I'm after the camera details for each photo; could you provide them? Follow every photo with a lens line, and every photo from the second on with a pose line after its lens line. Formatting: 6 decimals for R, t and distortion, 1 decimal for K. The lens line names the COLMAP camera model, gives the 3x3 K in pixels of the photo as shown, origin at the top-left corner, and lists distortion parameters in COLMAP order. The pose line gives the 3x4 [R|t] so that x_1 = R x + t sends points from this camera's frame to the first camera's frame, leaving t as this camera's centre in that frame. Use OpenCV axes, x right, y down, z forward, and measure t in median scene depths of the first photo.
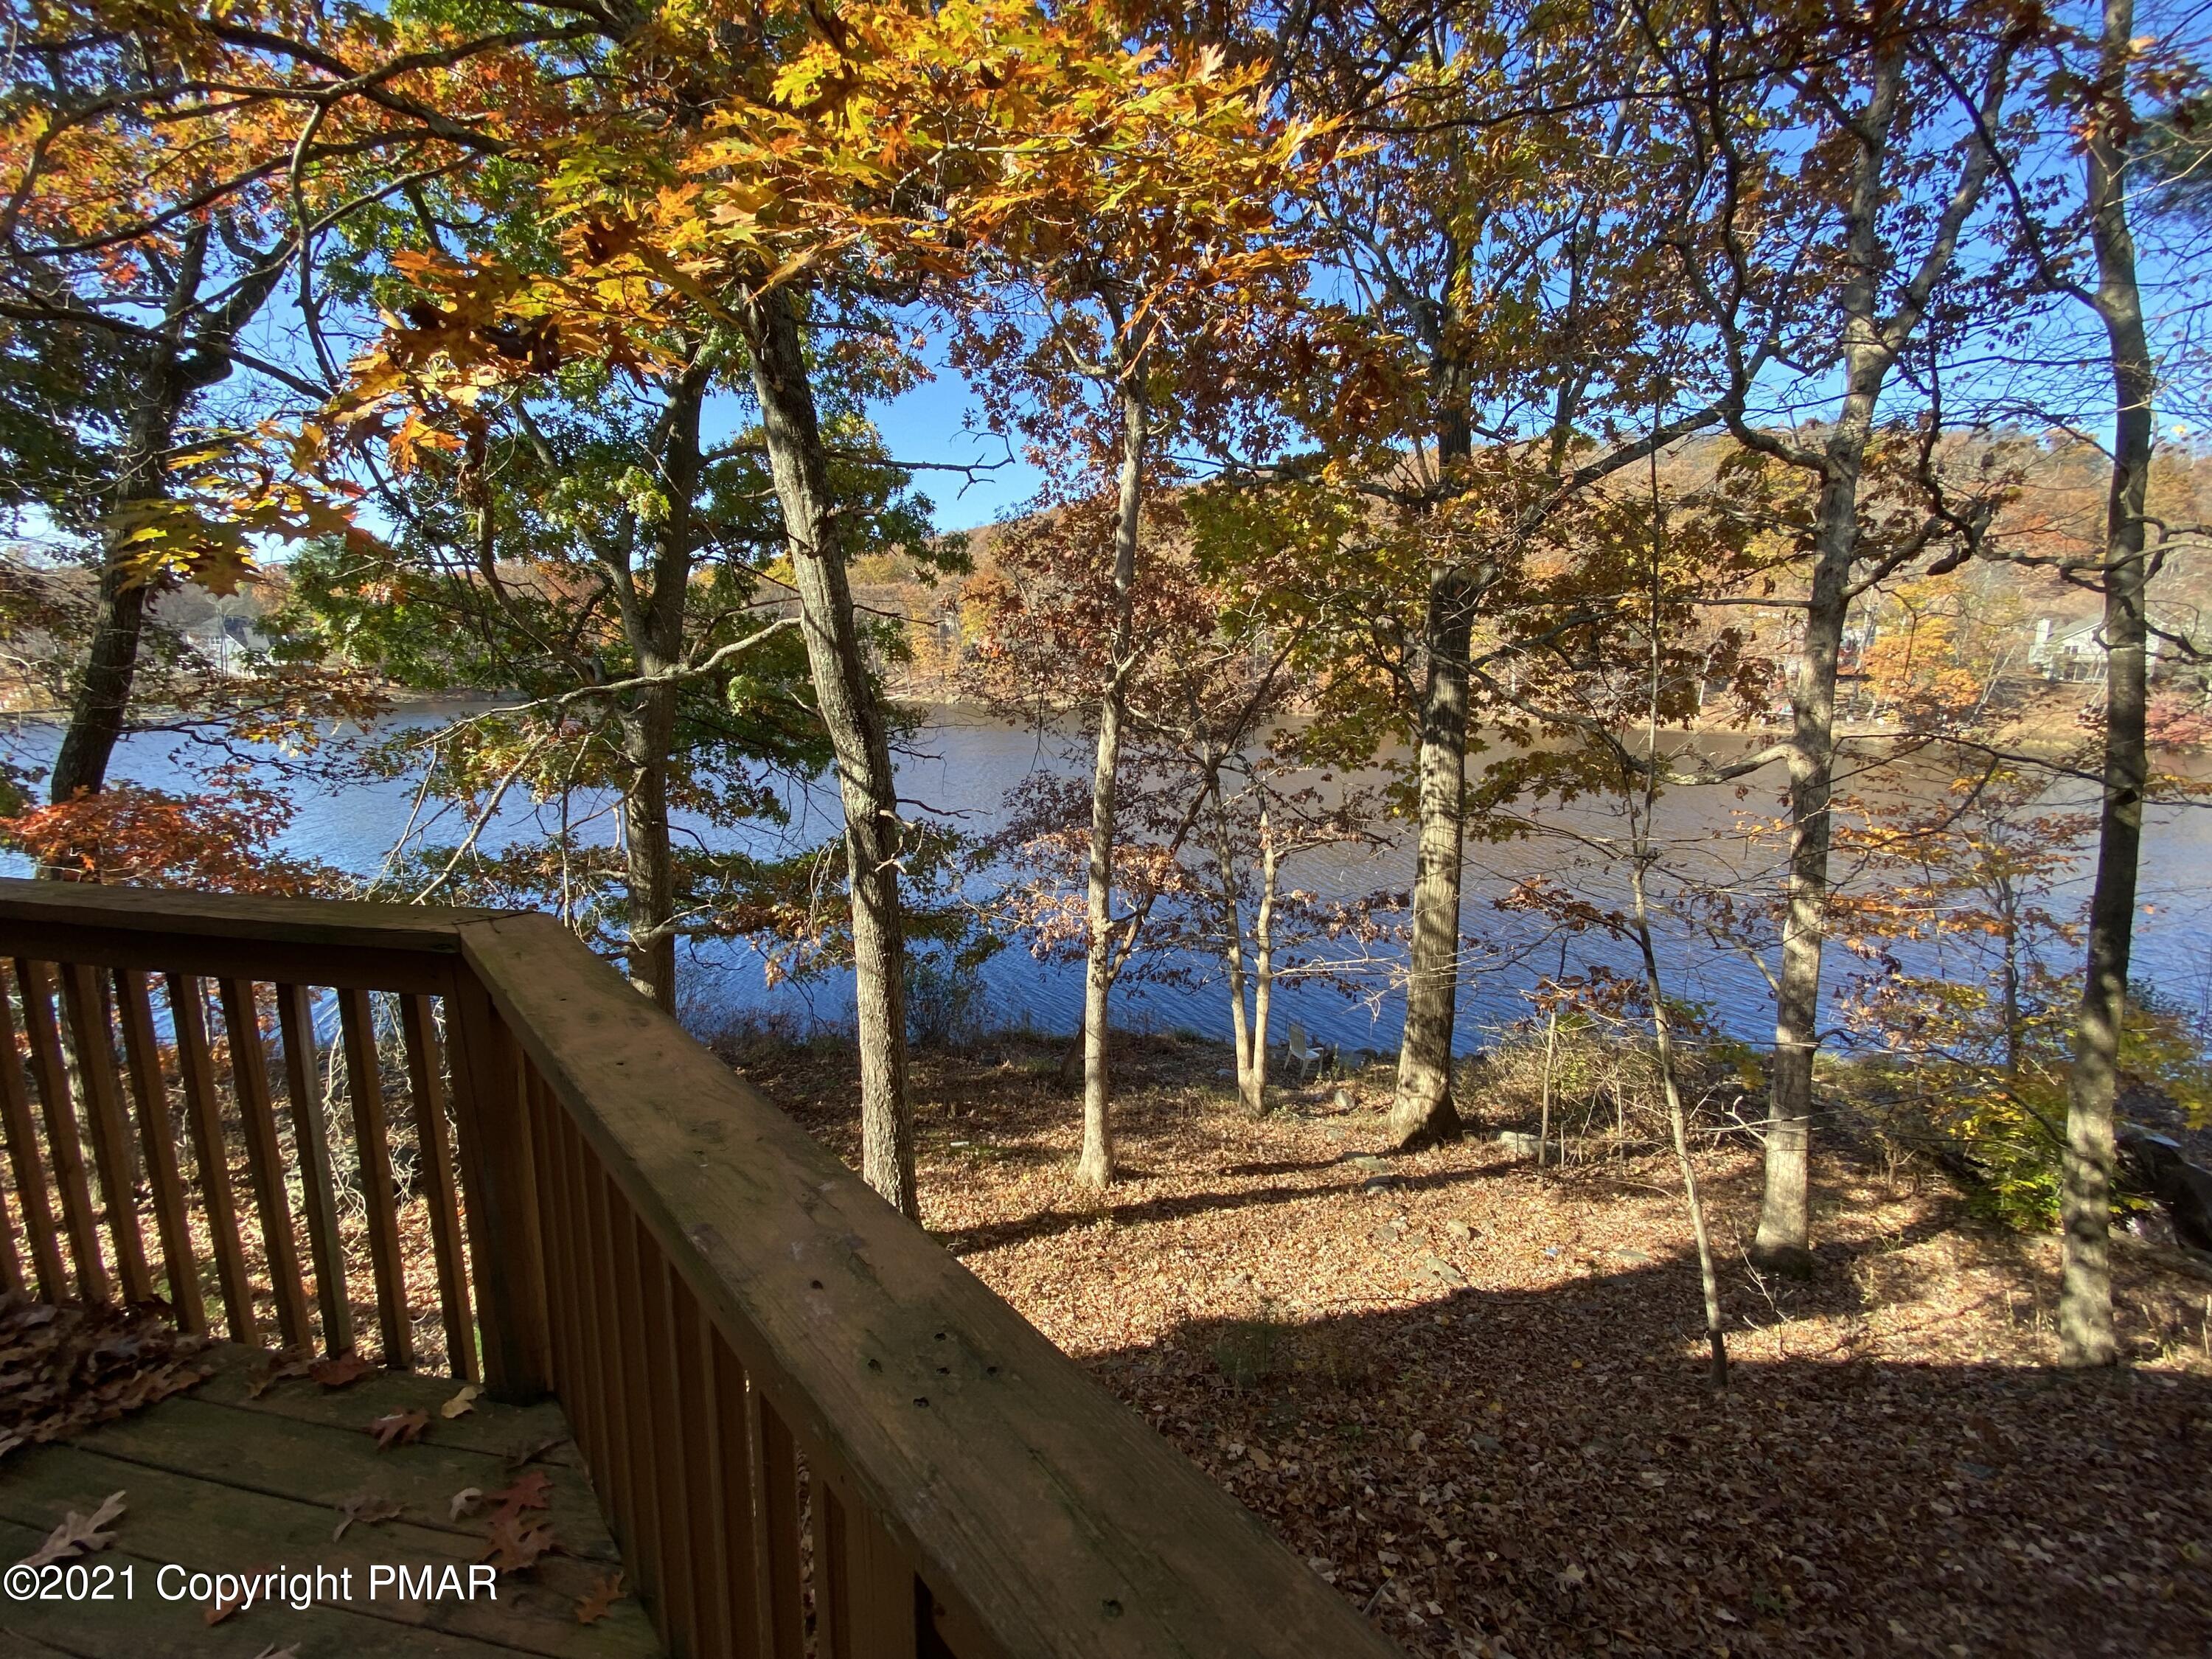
lens RADIAL K [[891.6, 0, 1098.7], [0, 891.6, 839.5], [0, 0, 1]] dist [-0.002951, 0.000022]
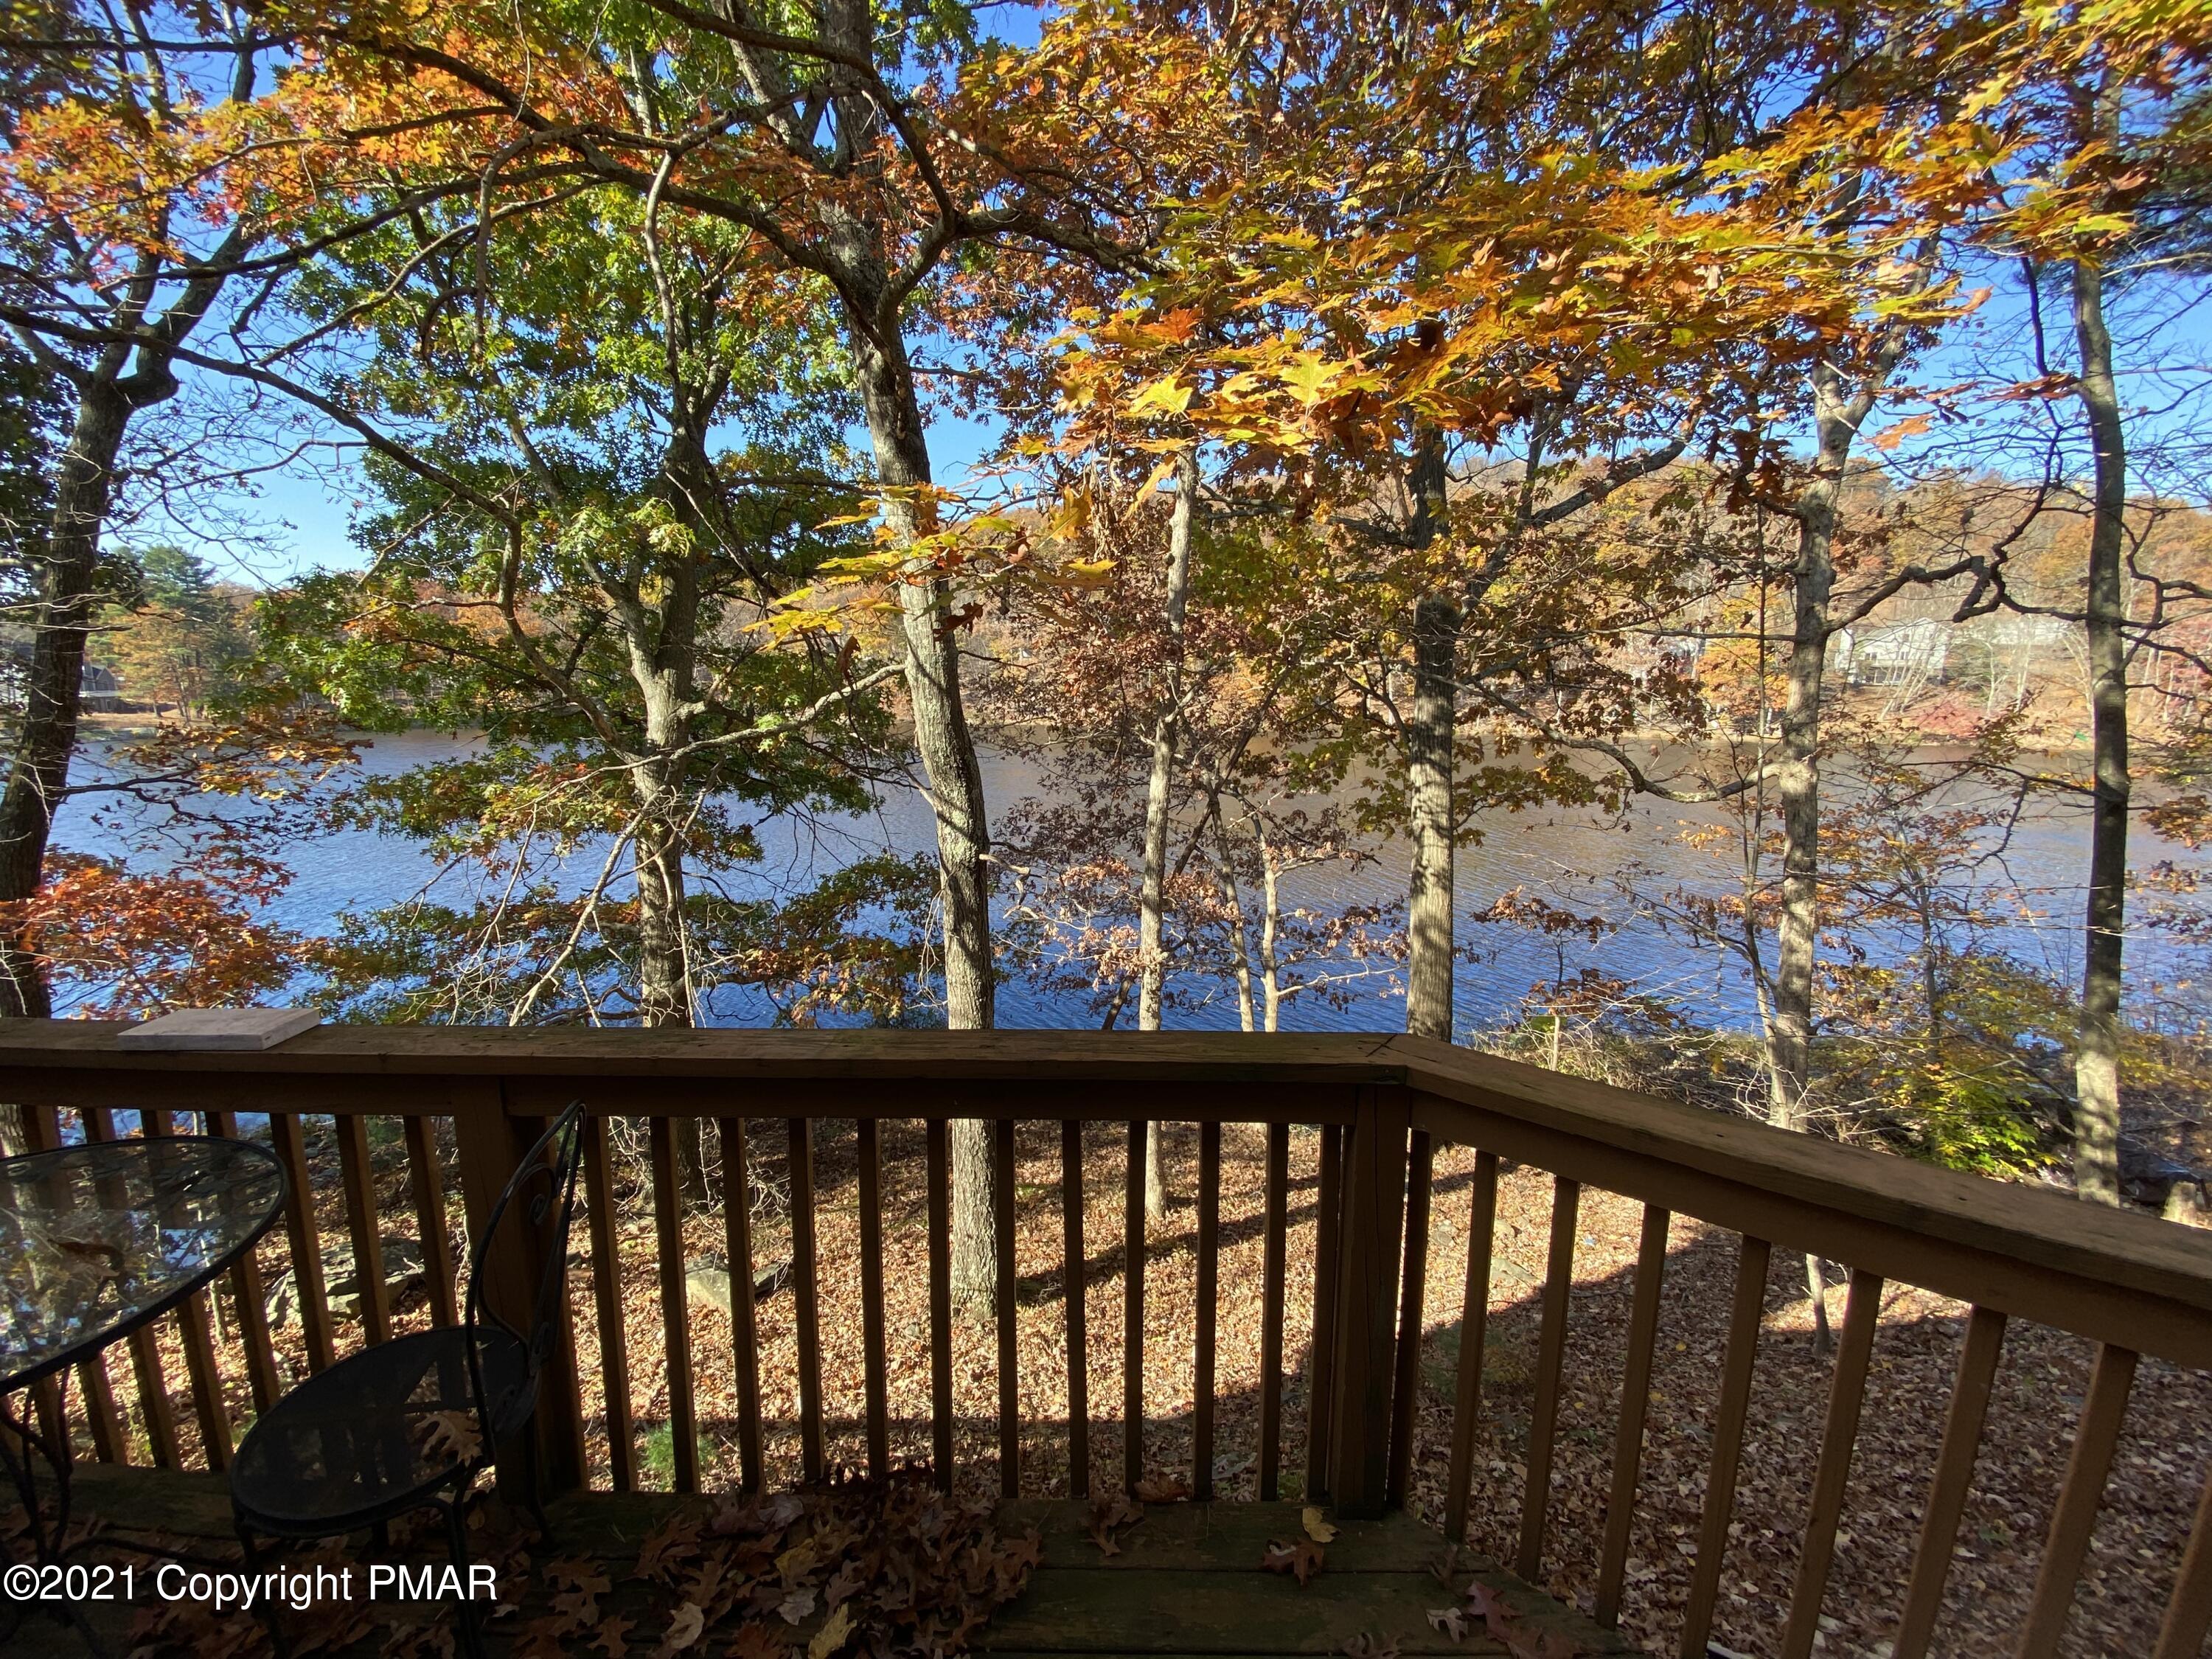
lens RADIAL K [[898.1, 0, 1106.0], [0, 898.1, 829.5], [0, 0, 1]] dist [0.002490, -0.003945]
pose [[0.991313, -0.033762, 0.127118, -0.168656], [0.037141, 0.999014, -0.024306, -0.022889], [-0.126172, 0.028816, 0.991590, -0.006355]]
